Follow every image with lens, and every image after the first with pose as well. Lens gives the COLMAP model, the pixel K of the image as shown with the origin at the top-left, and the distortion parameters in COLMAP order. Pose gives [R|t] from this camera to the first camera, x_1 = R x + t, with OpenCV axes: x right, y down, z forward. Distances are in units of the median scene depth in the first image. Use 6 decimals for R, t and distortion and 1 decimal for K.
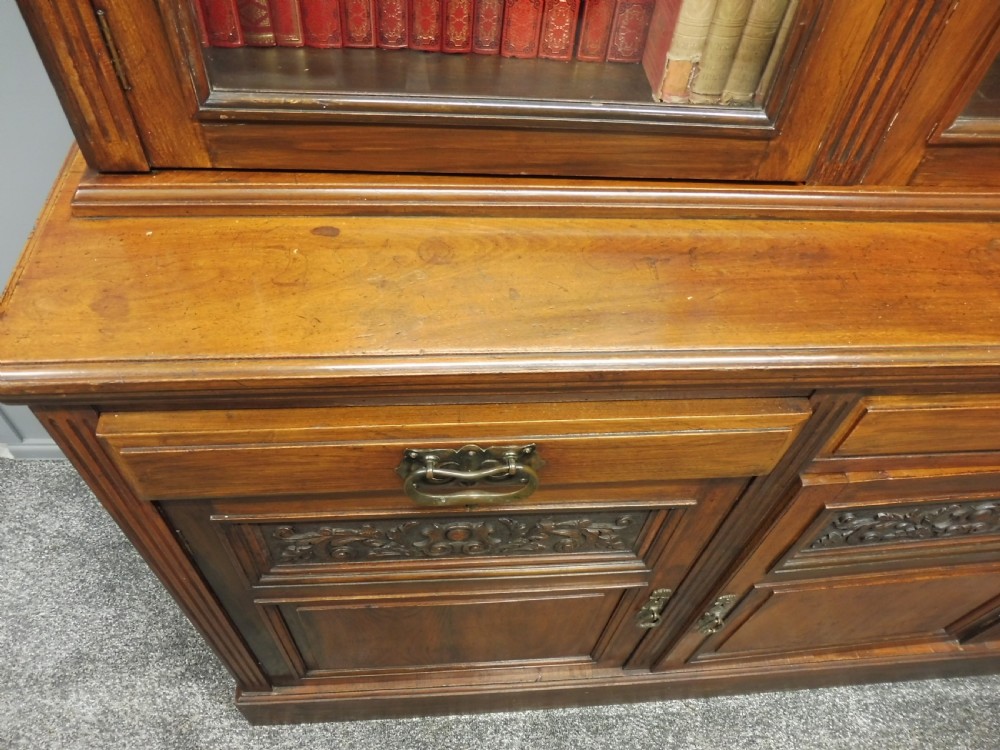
lens RADIAL K [[731.4, 0, 499.0], [0, 731.4, 387.1], [0, 0, 1]] dist [-0.060696, 0.027510]
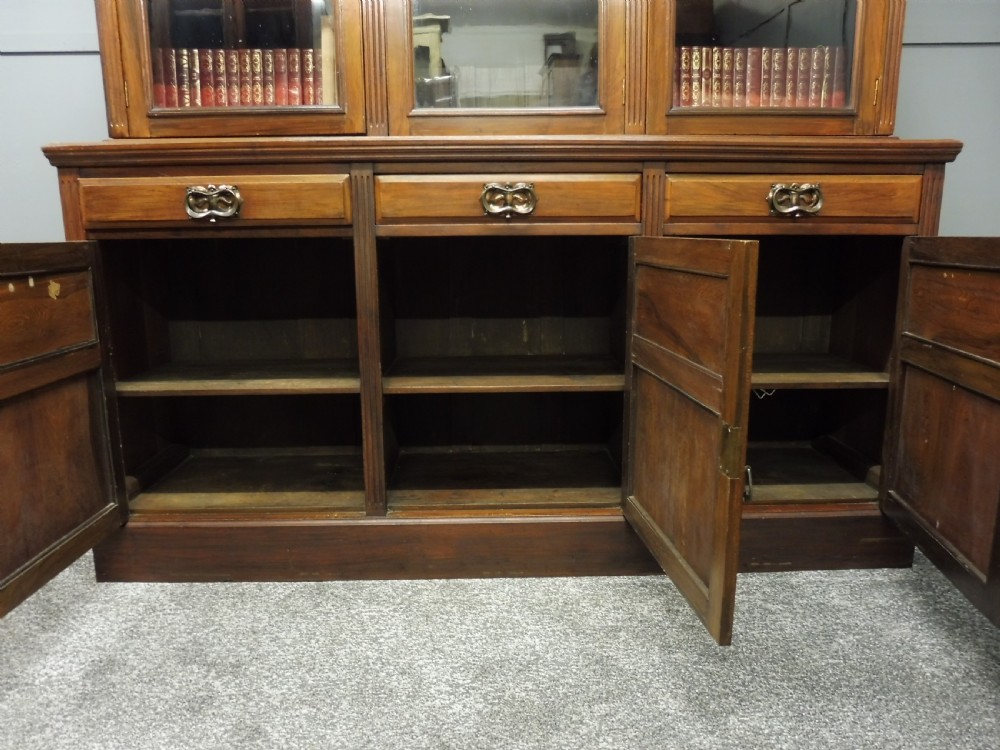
lens RADIAL K [[731.4, 0, 502.1], [0, 731.4, 386.7], [0, 0, 1]] dist [-0.060696, 0.027510]
pose [[0.996098, -0.062291, -0.062516, 0.503714], [0.006334, 0.757011, -0.653371, 1.050791], [0.088025, 0.650426, 0.754452, -0.173948]]
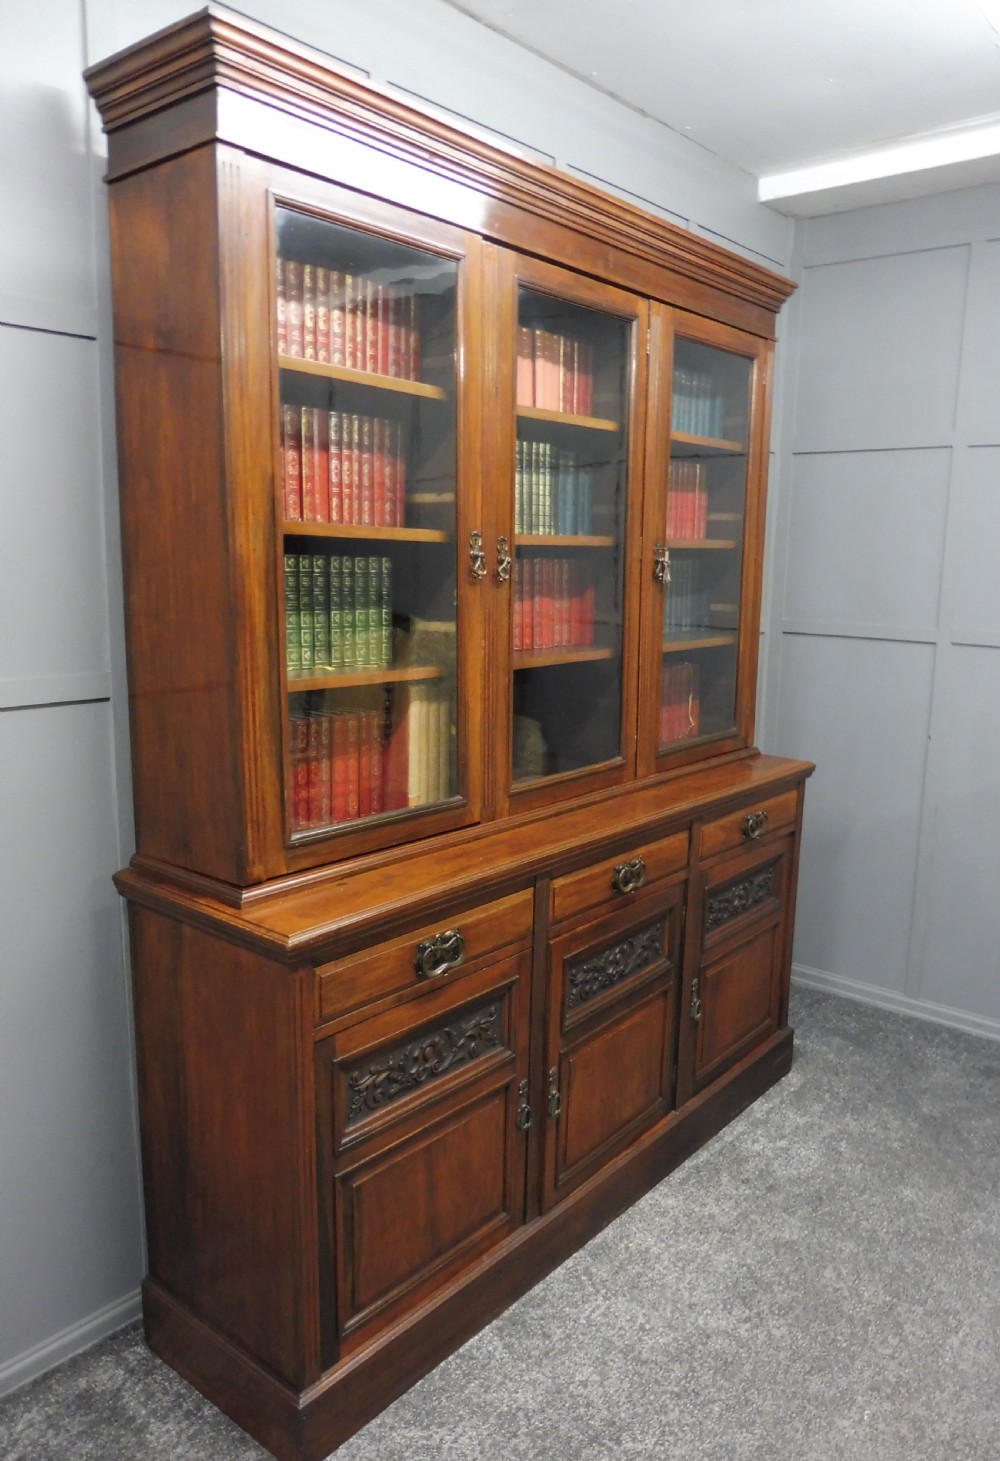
lens RADIAL K [[1066.0, 0, 548.8], [0, 1066.0, 741.2], [0, 0, 1]] dist [-0.057532, 0.020707]
pose [[0.672999, -0.180511, 0.717278, -0.937400], [0.597552, 0.704203, -0.383444, 0.499898], [-0.435894, 0.686668, 0.581793, -0.661083]]
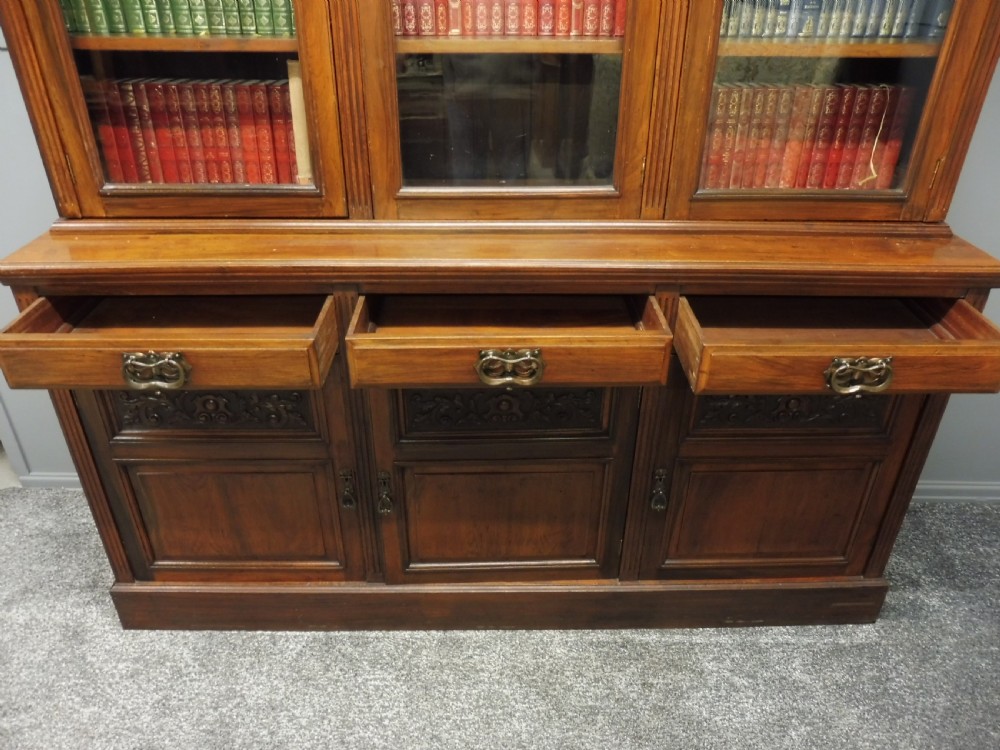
lens RADIAL K [[731.4, 0, 501.2], [0, 731.4, 390.5], [0, 0, 1]] dist [-0.060696, 0.027510]
pose [[0.996462, -0.019419, -0.081776, 0.538635], [-0.012135, 0.929509, -0.368600, 0.536370], [0.083170, 0.368288, 0.925984, -0.455273]]
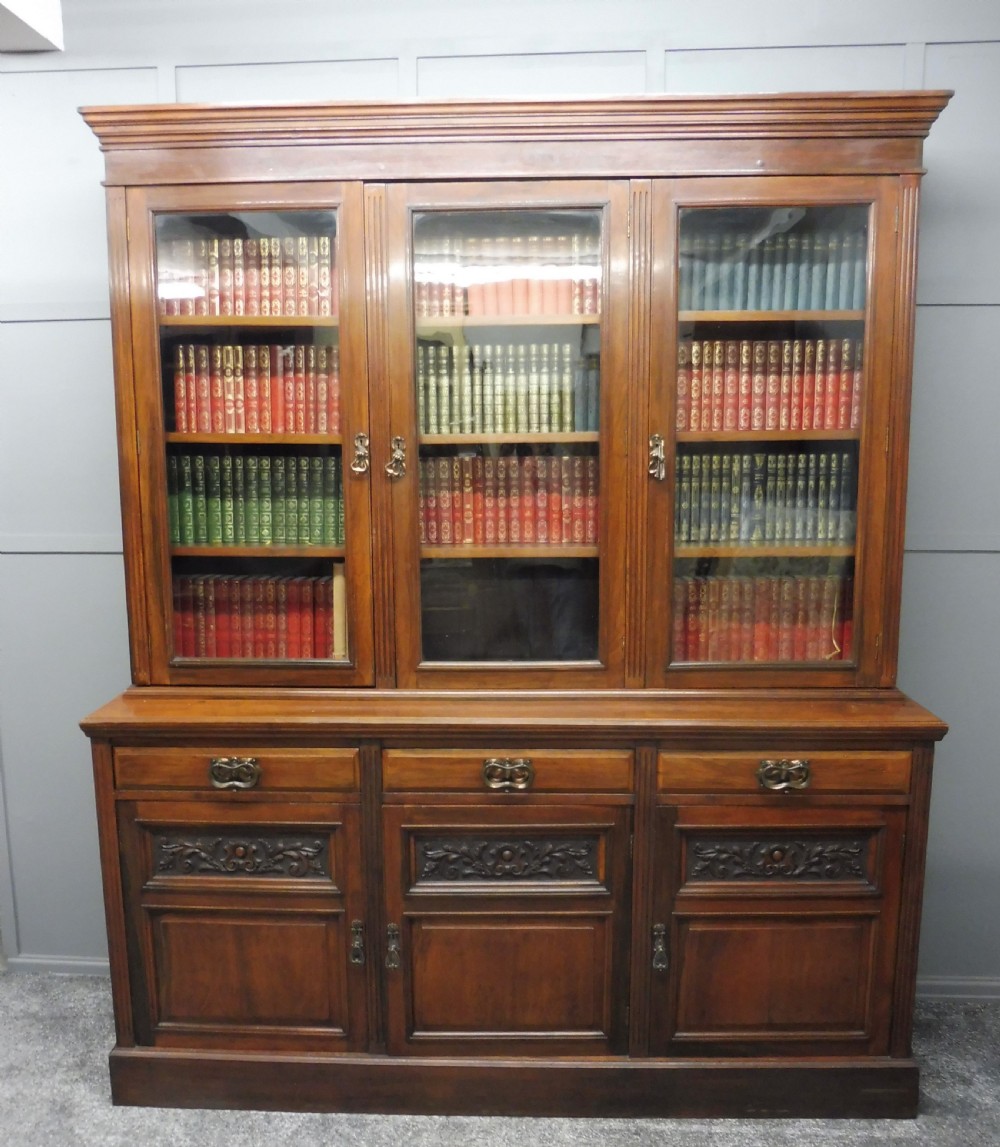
lens RADIAL K [[972.6, 0, 497.0], [0, 972.6, 587.9], [0, 0, 1]] dist [-0.042212, -0.006821]
pose [[0.991721, -0.054848, -0.116112, 0.655124], [-0.040227, 0.725991, -0.686527, 0.961688], [0.121951, 0.685513, 0.717774, -0.910934]]
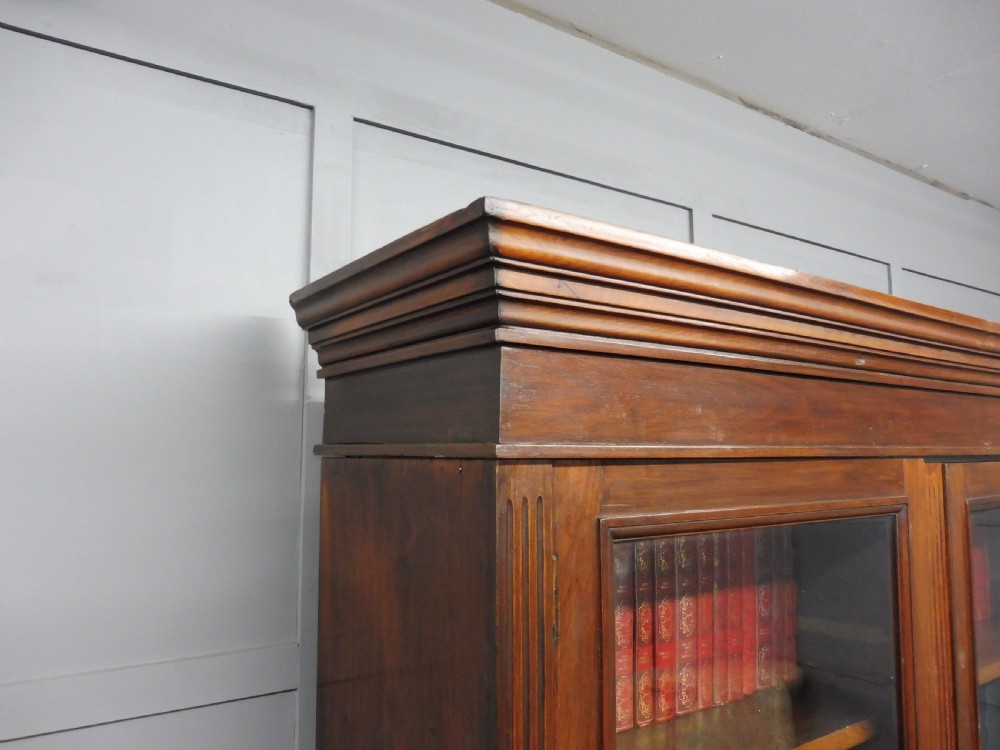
lens RADIAL K [[731.4, 0, 497.7], [0, 731.4, 371.1], [0, 0, 1]] dist [-0.060696, 0.027510]
pose [[0.858357, -0.009437, 0.512967, -0.391726], [0.434937, 0.543704, -0.717785, -0.446587], [-0.272128, 0.839224, 0.470796, -0.482990]]
